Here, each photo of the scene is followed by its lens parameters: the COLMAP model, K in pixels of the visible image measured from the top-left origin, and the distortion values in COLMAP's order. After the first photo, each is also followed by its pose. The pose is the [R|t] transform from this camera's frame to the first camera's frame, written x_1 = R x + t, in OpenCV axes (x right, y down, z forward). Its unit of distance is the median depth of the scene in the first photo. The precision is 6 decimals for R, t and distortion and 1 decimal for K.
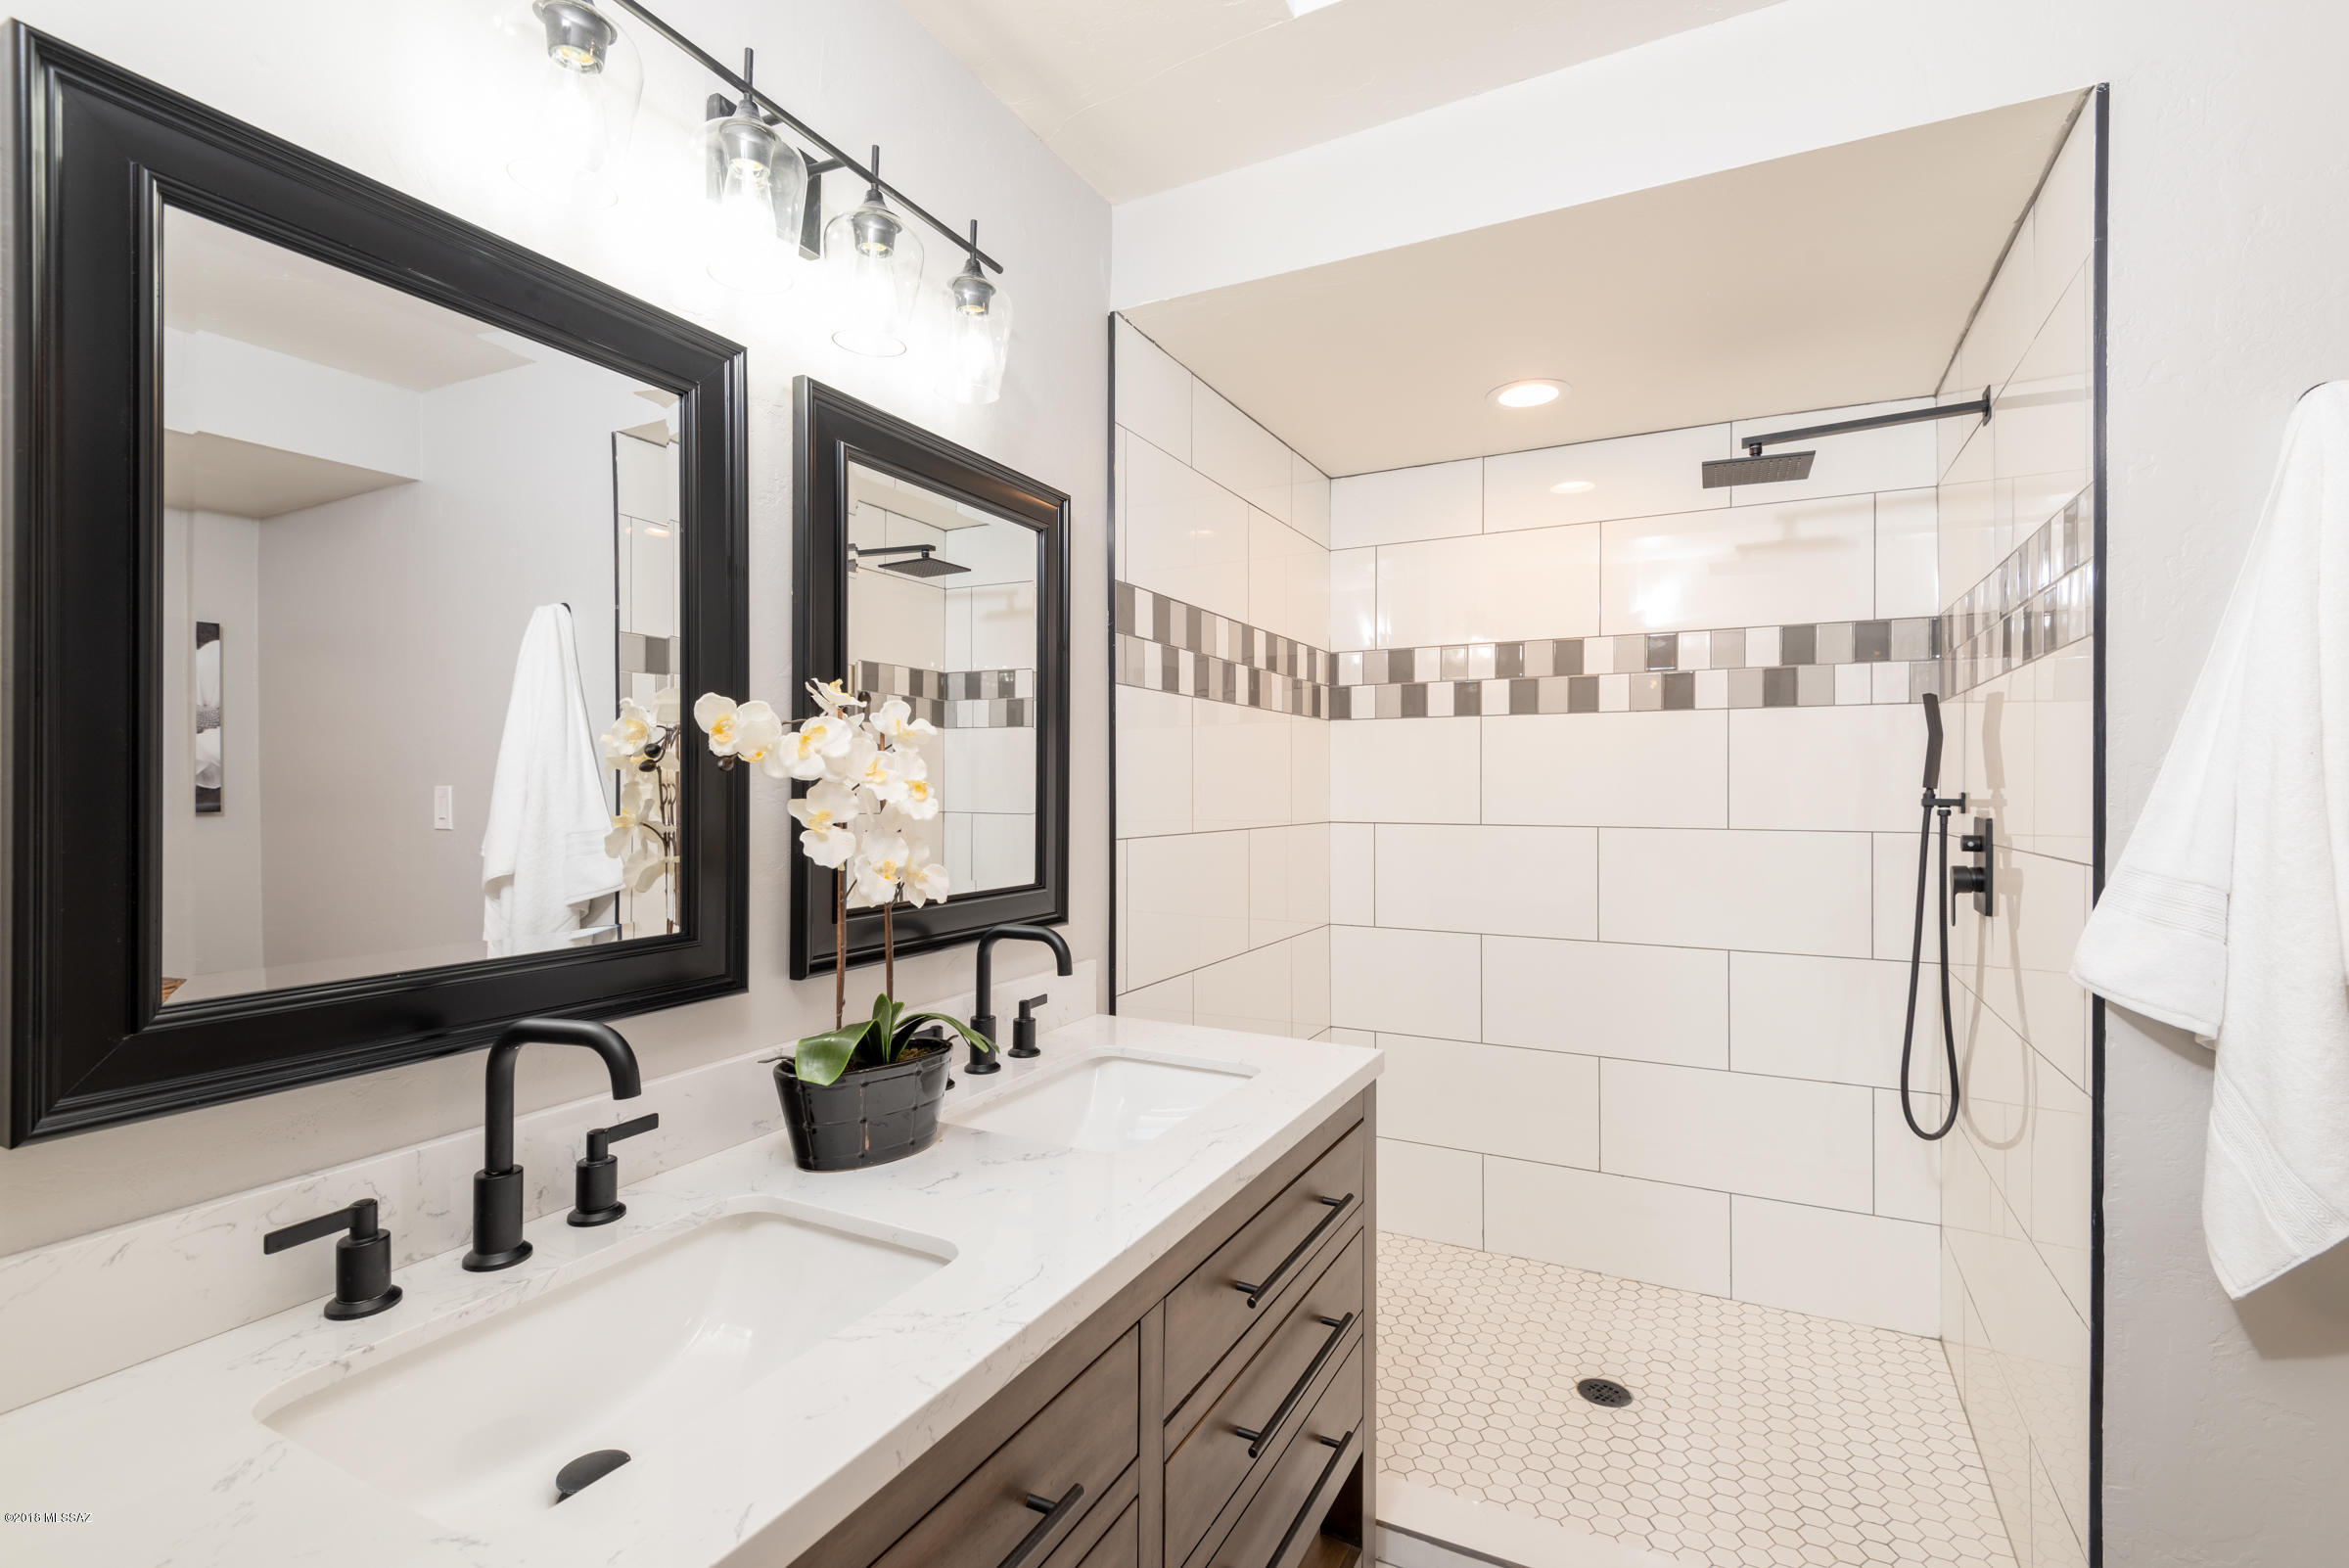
lens RADIAL K [[1076.6, 0, 1174.5], [0, 1076.6, 784.0], [0, 0, 1]] dist [0.031110, -0.014344]
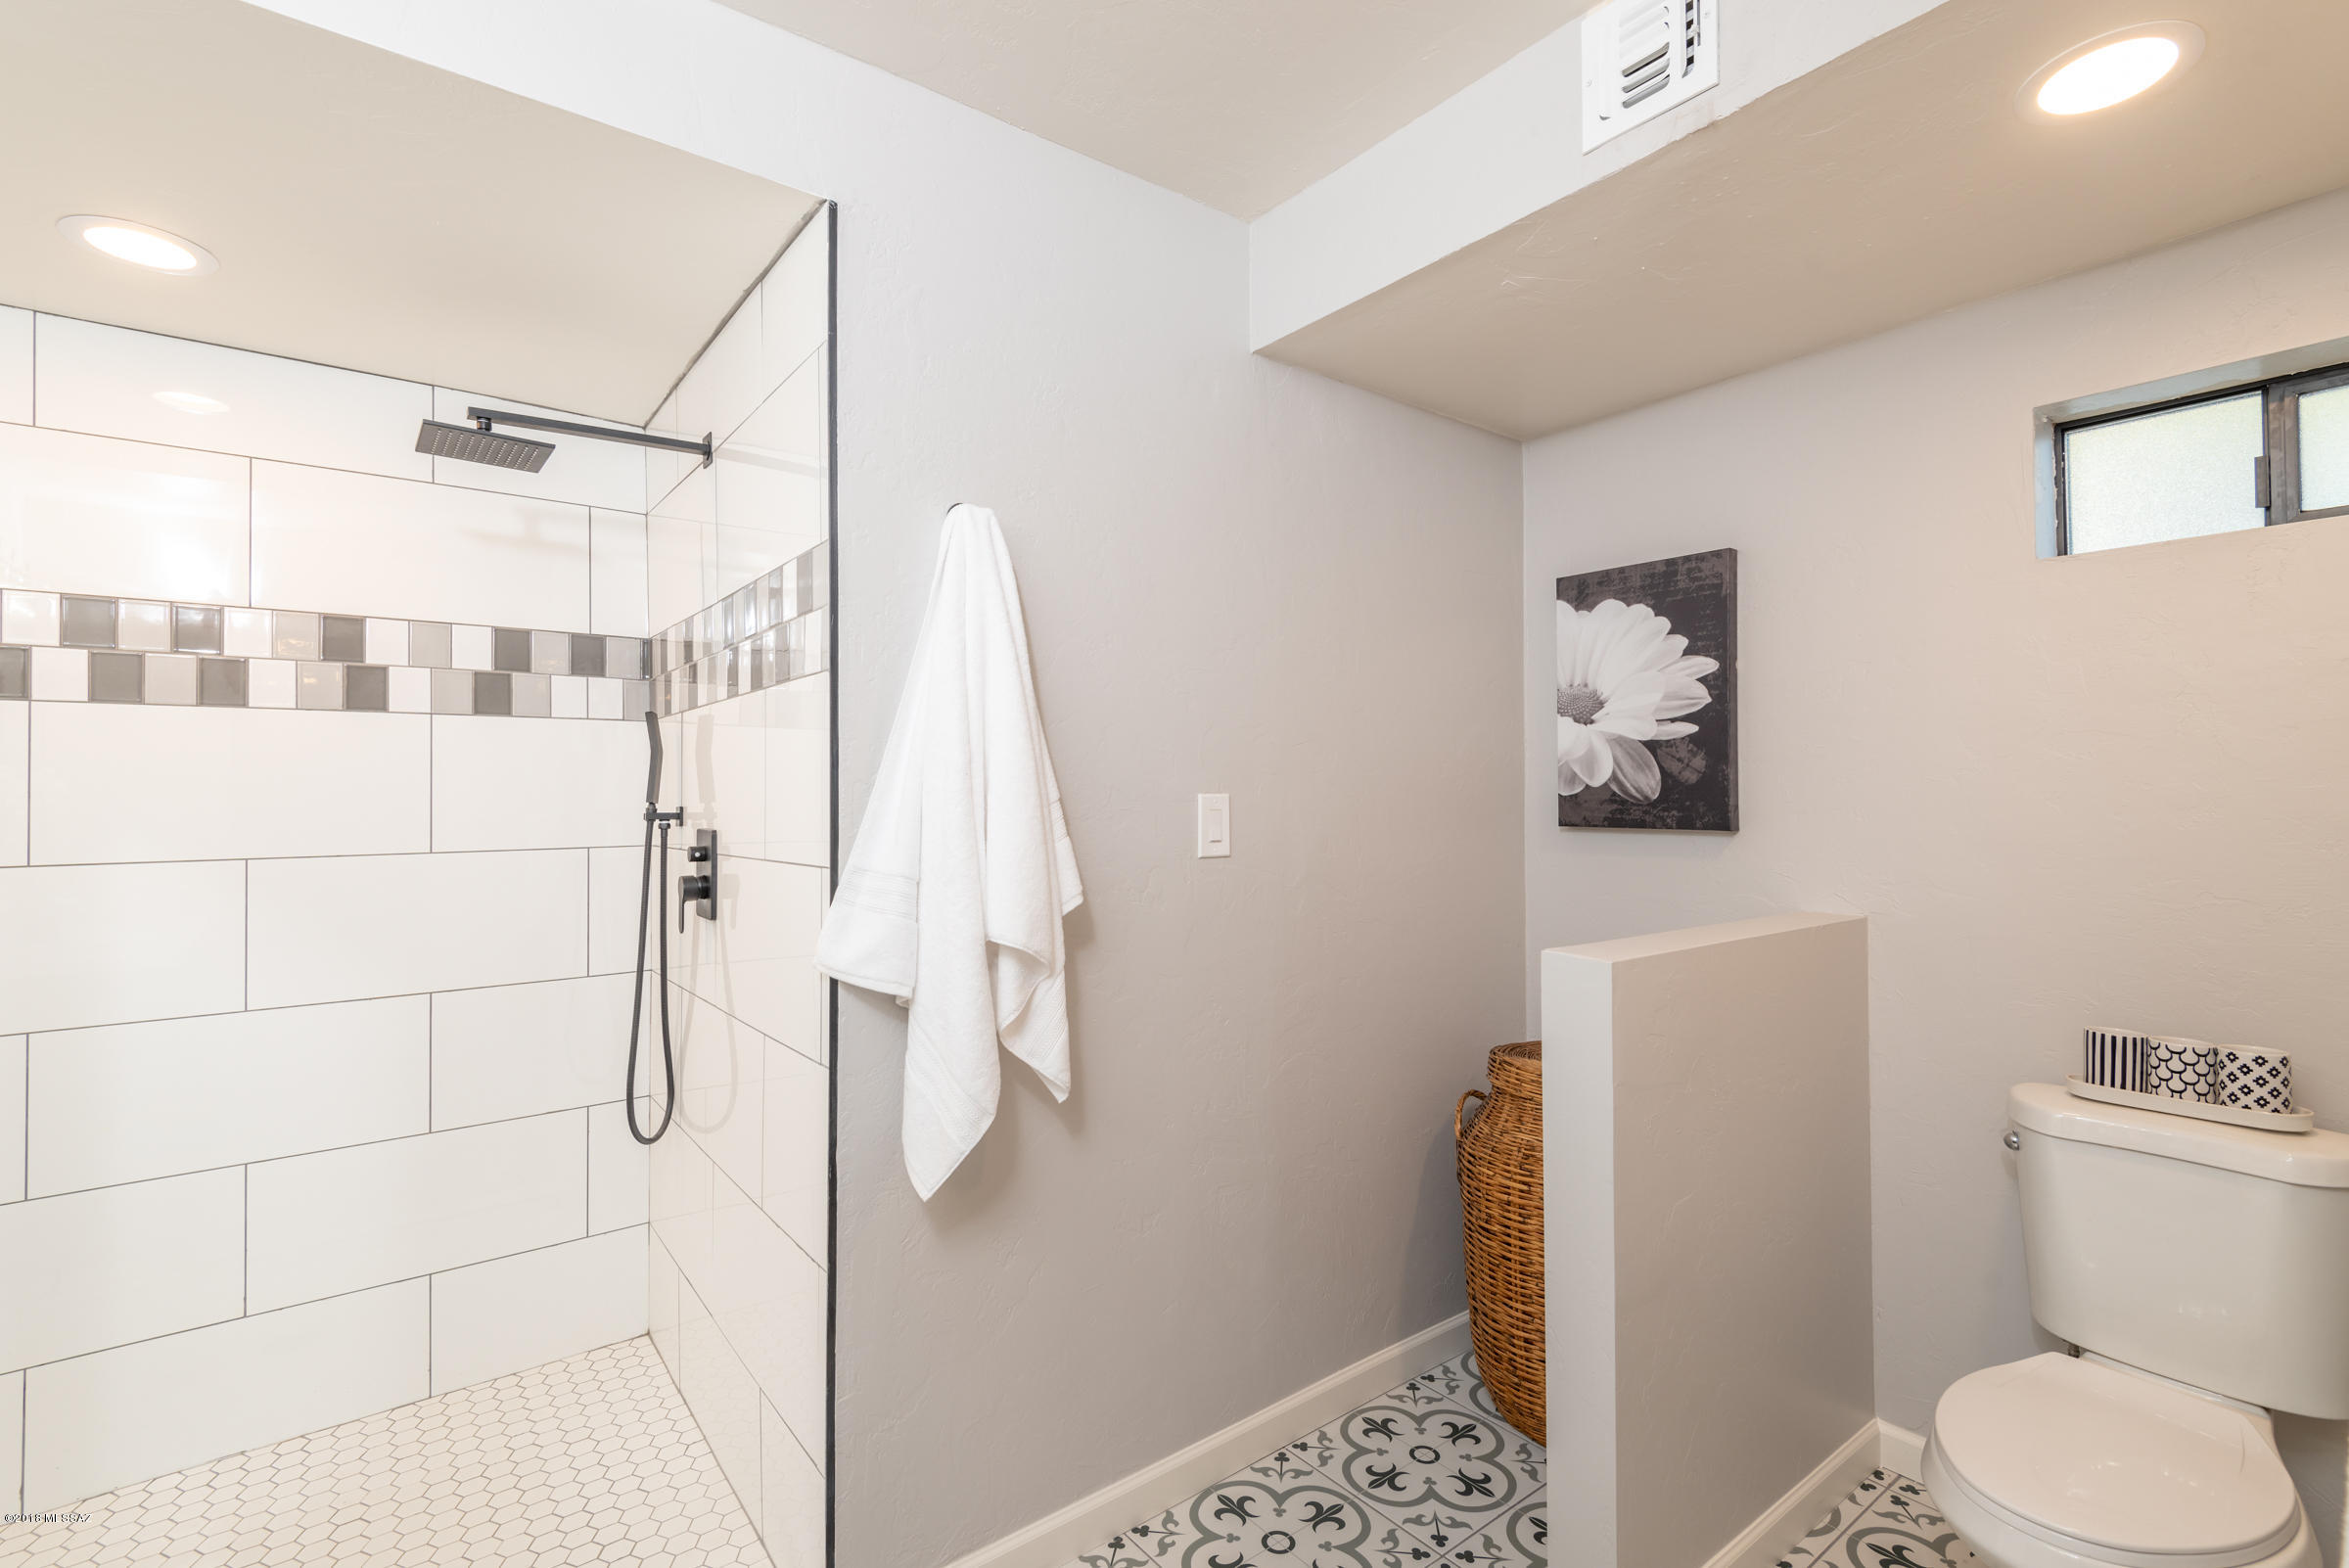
lens RADIAL K [[1076.6, 0, 1174.5], [0, 1076.6, 784.0], [0, 0, 1]] dist [0.031110, -0.014344]
pose [[0.425095, 0.005509, 0.905132, -0.030114], [0.007540, 0.999925, -0.009627, -0.000455], [-0.905117, 0.010917, 0.425022, 0.111987]]
